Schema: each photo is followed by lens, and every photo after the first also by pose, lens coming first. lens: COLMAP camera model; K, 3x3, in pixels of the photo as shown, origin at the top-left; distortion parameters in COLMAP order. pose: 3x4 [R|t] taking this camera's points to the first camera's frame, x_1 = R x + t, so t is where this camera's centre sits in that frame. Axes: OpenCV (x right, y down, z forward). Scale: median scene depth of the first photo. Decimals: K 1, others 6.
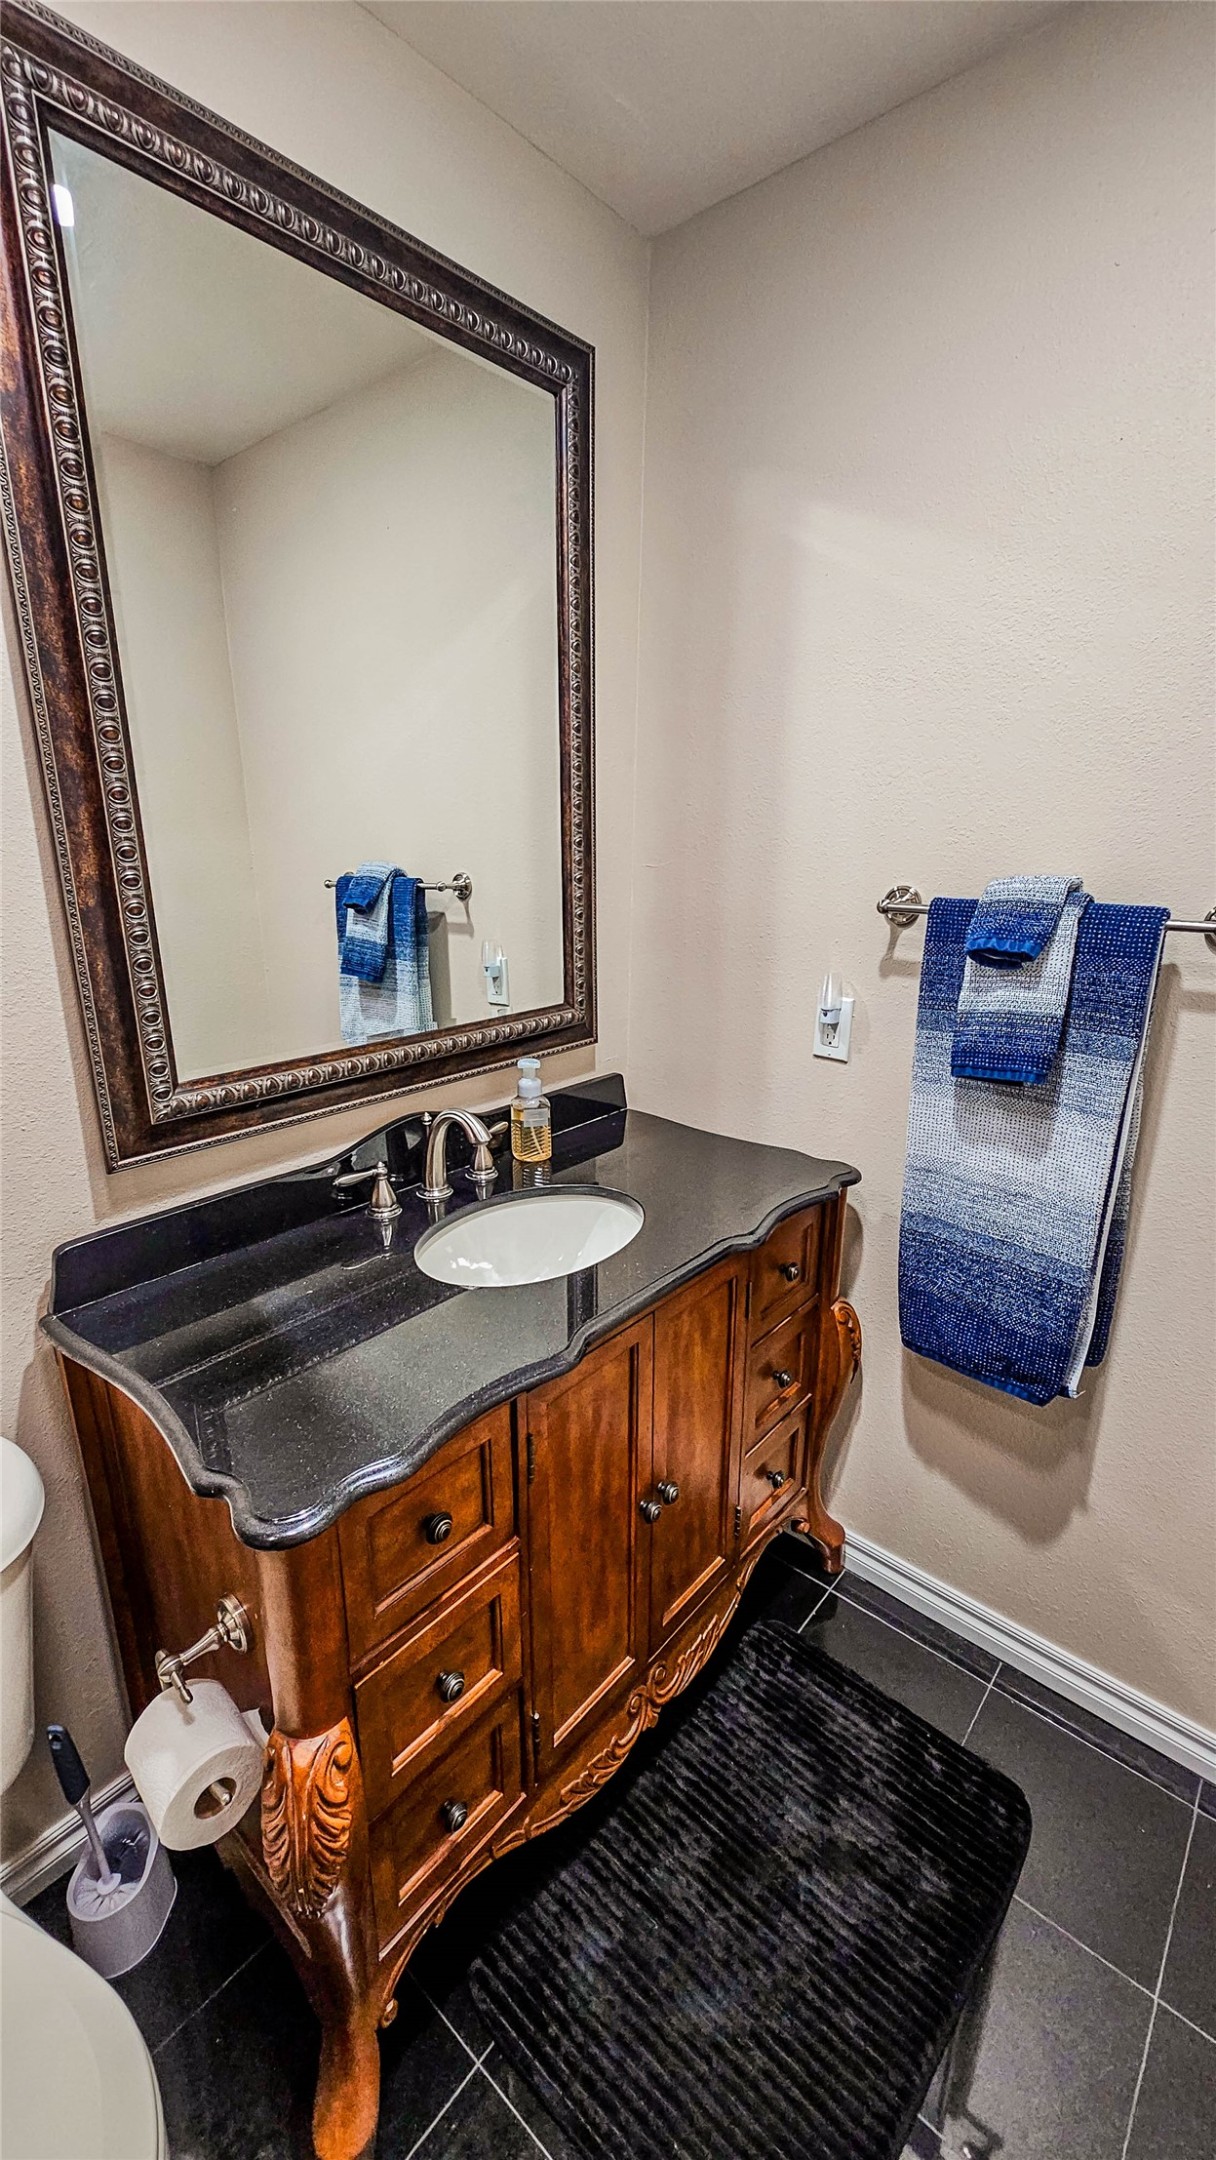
lens RADIAL K [[871.7, 0, 599.2], [0, 871.7, 1089.5], [0, 0, 1]] dist [-0.002687, 0.000102]
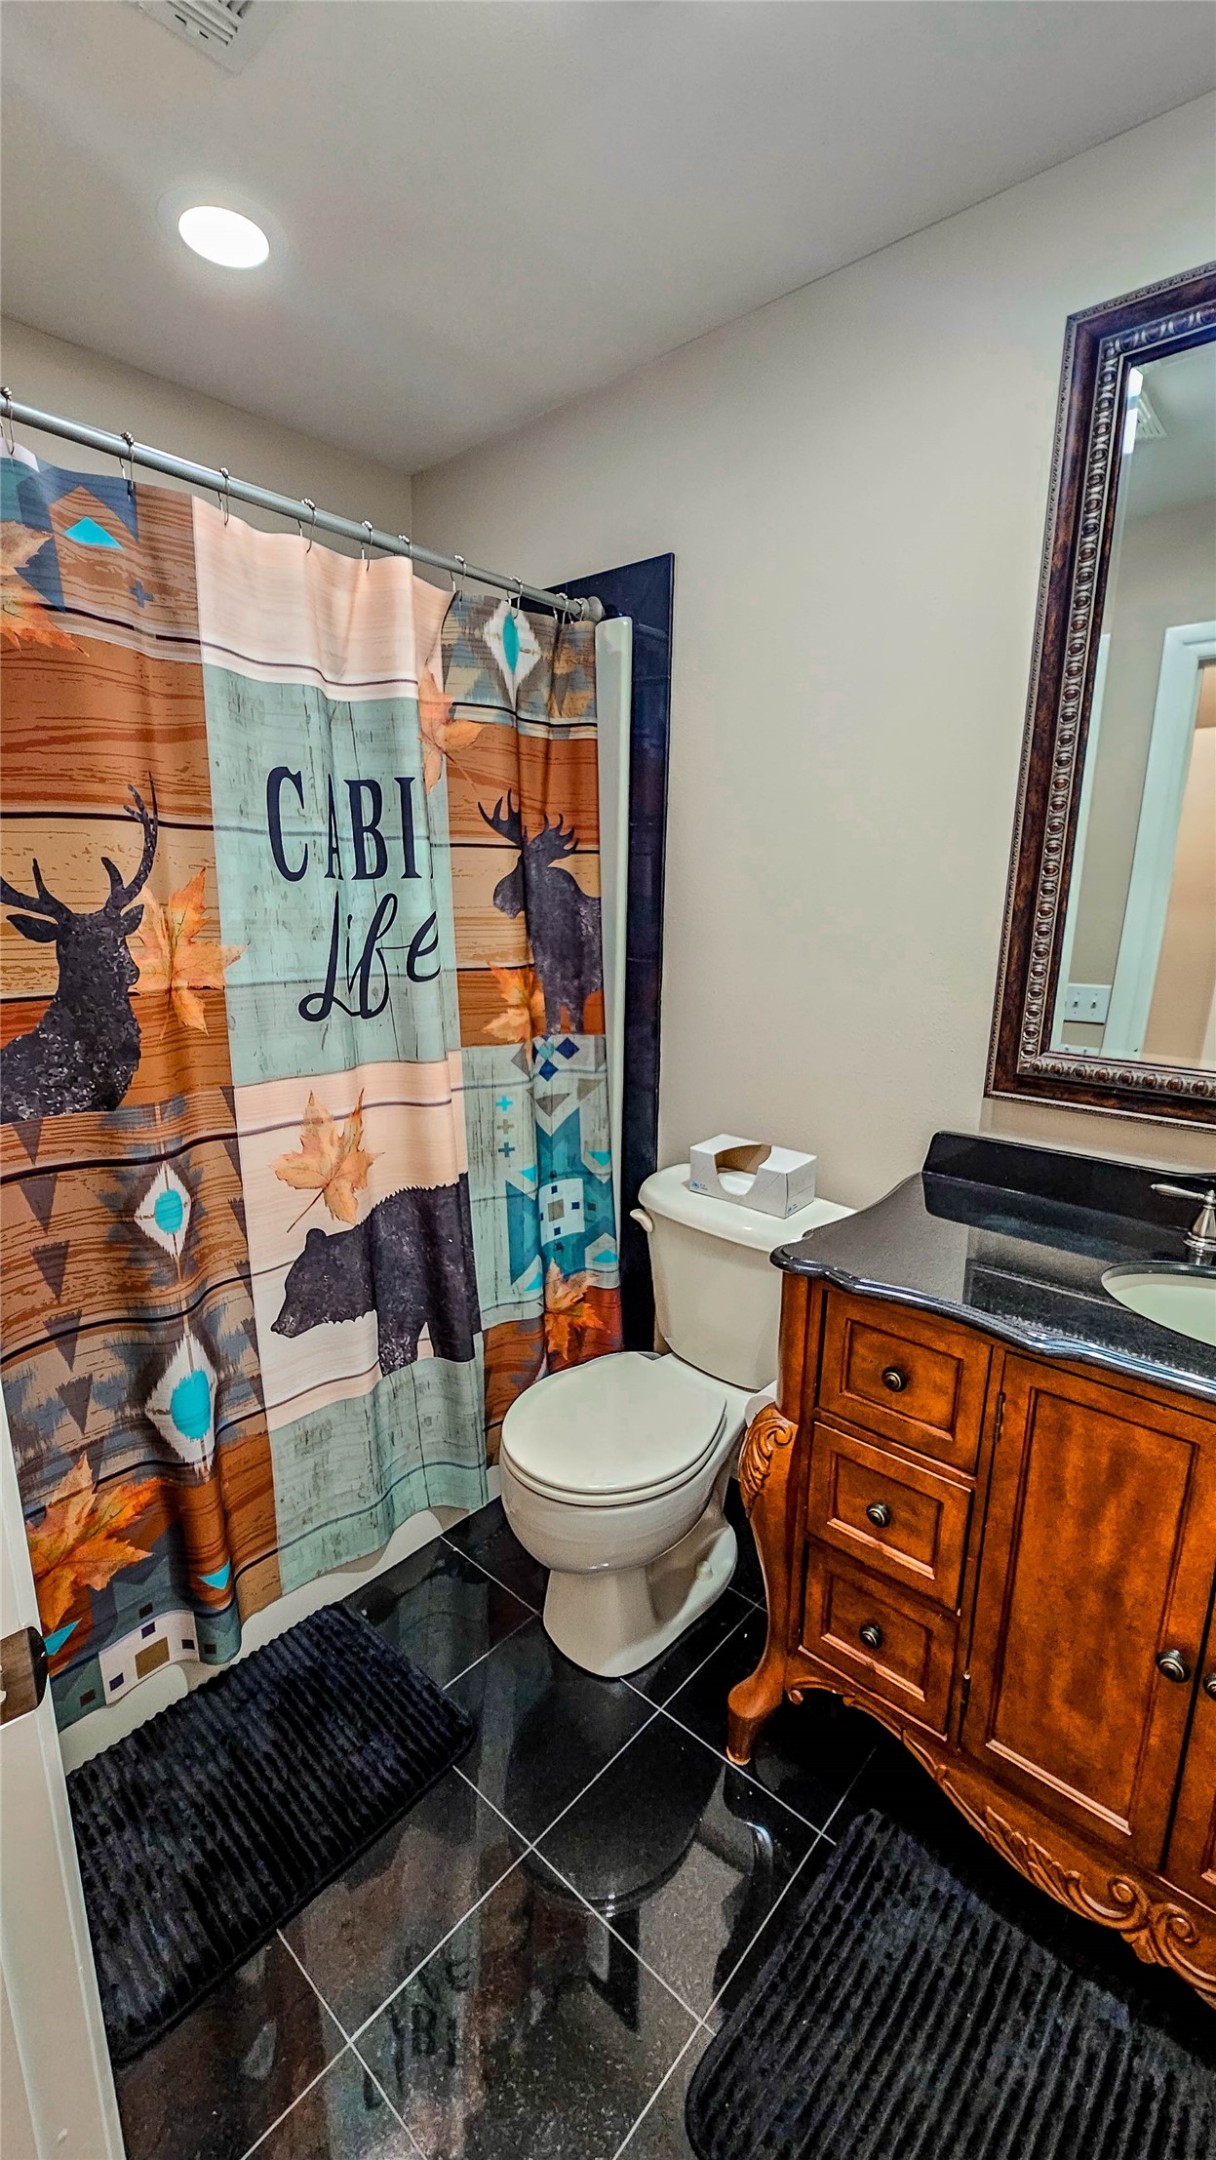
lens RADIAL K [[878.6, 0, 598.9], [0, 878.6, 1079.4], [0, 0, 1]] dist [-0.000477, -0.001522]
pose [[-0.016562, 0.219359, -0.975504, 0.825542], [-0.284678, 0.934223, 0.214910, -0.056566], [0.958480, 0.281264, 0.046974, 0.328236]]
